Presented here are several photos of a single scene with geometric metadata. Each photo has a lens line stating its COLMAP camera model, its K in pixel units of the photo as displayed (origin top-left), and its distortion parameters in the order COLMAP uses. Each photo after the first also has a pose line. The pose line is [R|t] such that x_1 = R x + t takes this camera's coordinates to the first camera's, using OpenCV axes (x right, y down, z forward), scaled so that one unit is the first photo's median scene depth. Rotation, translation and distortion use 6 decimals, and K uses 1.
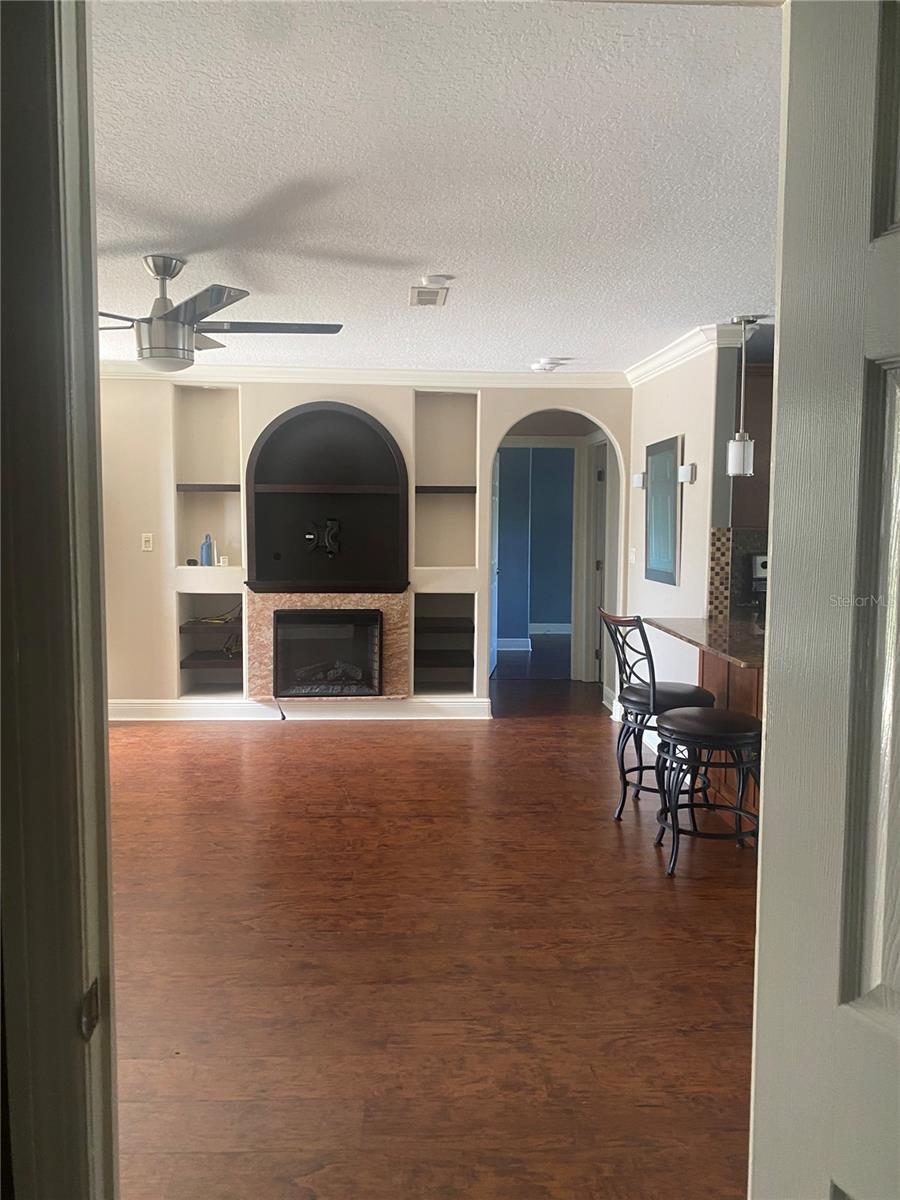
lens RADIAL K [[908.0, 0, 449.2], [0, 908.0, 602.0], [0, 0, 1]] dist [0.040794, -0.051814]
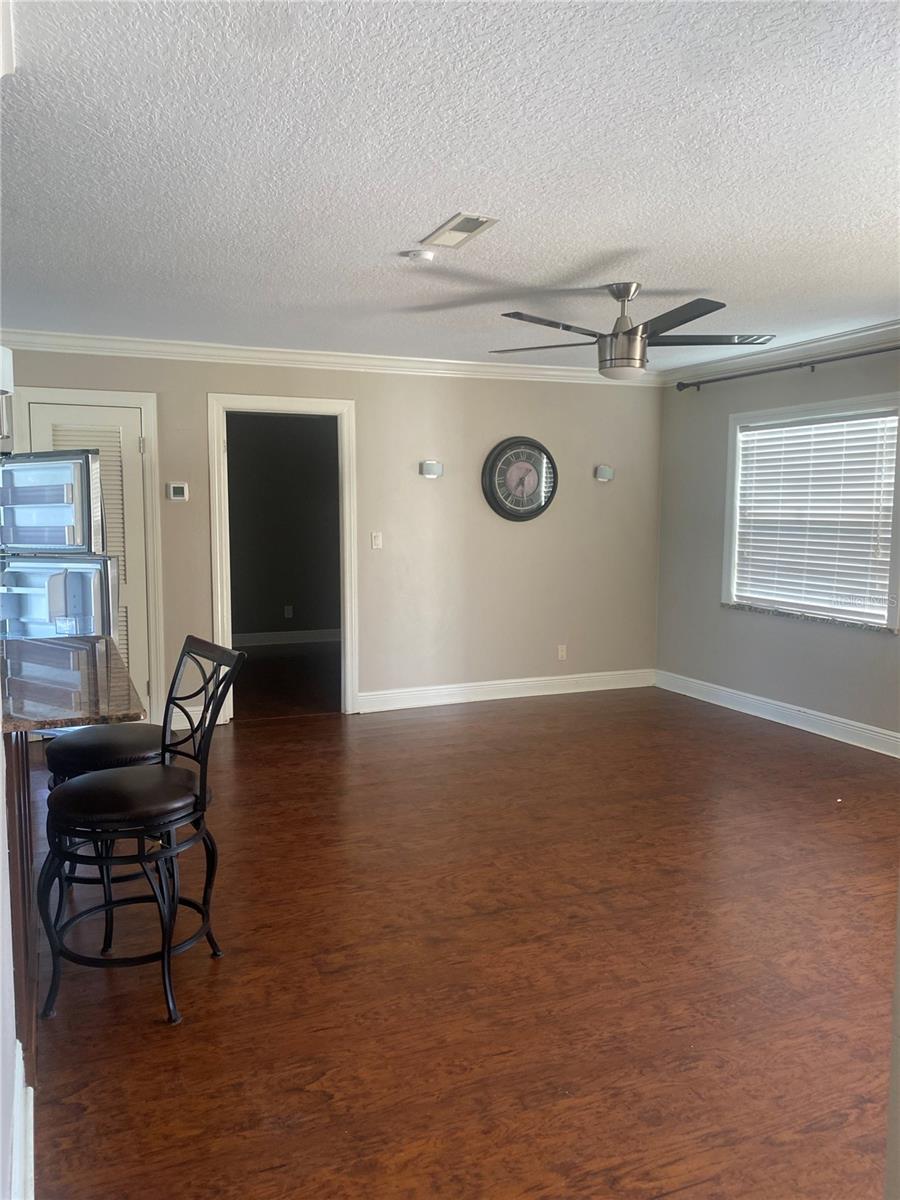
lens RADIAL K [[908.0, 0, 450.6], [0, 908.0, 602.8], [0, 0, 1]] dist [0.040794, -0.051814]
pose [[-0.935544, 0.028682, -0.352043, 0.252793], [-0.043585, 0.979706, 0.195644, -0.149243], [0.350510, 0.198377, -0.915308, 1.624717]]
